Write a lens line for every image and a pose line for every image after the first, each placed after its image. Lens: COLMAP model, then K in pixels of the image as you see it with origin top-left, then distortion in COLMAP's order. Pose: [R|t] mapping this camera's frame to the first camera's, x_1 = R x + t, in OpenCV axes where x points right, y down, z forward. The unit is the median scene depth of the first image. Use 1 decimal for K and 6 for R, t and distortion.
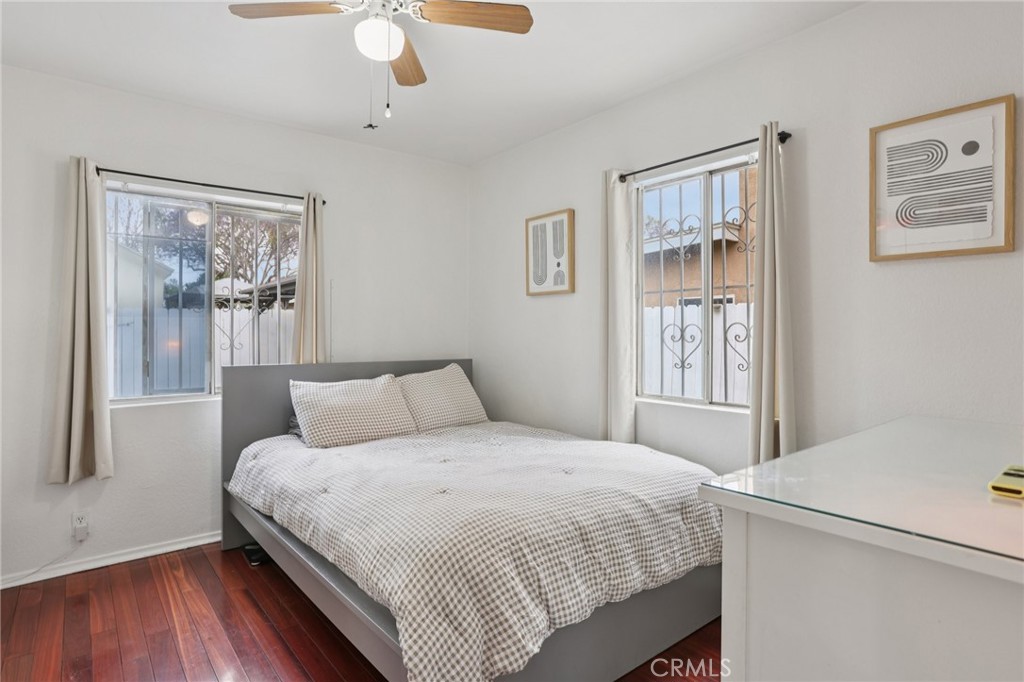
lens RADIAL K [[562.7, 0, 511.9], [0, 562.7, 332.6], [0, 0, 1]] dist [-0.006981, 0.000091]
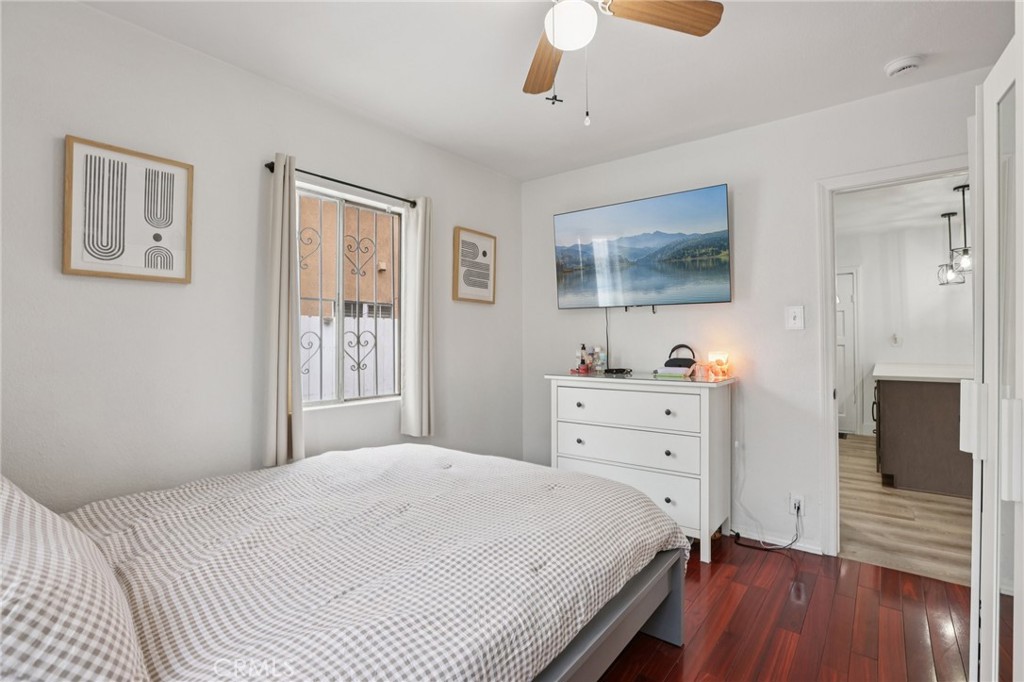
lens RADIAL K [[473.5, 0, 512.2], [0, 473.5, 338.5], [0, 0, 1]] dist [0.000836, -0.000050]
pose [[-0.200433, 0.009069, 0.979665, -0.697945], [0.008166, 0.999938, -0.007586, 0.009078], [-0.979673, 0.006480, -0.200495, 0.887134]]
